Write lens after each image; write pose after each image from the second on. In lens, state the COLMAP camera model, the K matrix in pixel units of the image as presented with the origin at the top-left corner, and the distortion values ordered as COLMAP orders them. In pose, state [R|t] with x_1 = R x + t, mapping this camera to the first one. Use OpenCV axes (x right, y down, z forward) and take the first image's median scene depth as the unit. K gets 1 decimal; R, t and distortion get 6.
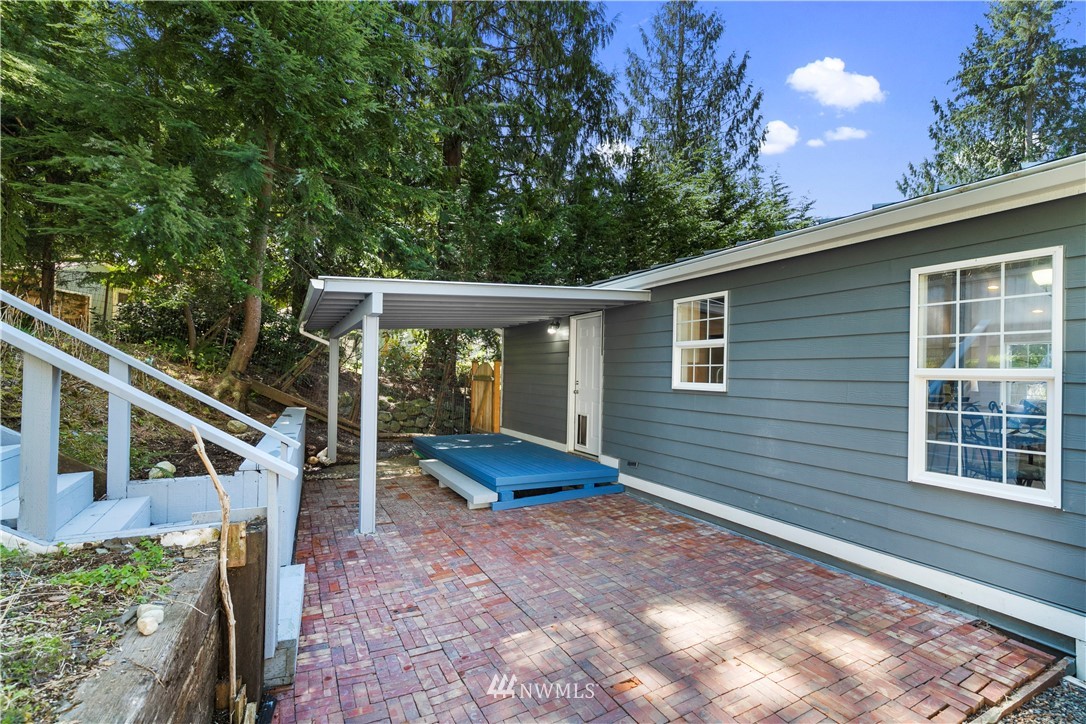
lens RADIAL K [[496.7, 0, 535.5], [0, 496.7, 376.4], [0, 0, 1]] dist [0.010022, -0.002280]
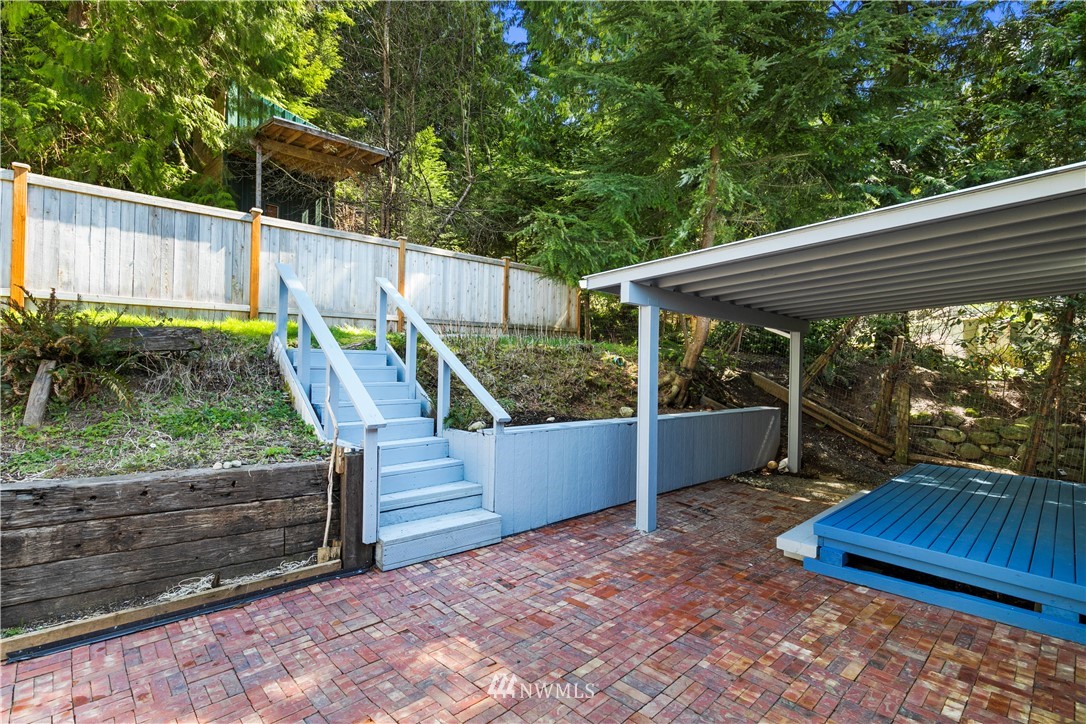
lens RADIAL K [[496.7, 0, 534.9], [0, 496.7, 366.3], [0, 0, 1]] dist [0.010022, -0.002280]
pose [[0.287534, -0.005693, -0.957753, 0.604474], [-0.024842, 0.999602, -0.013400, 0.015788], [0.957448, 0.027645, 0.287278, 0.581608]]
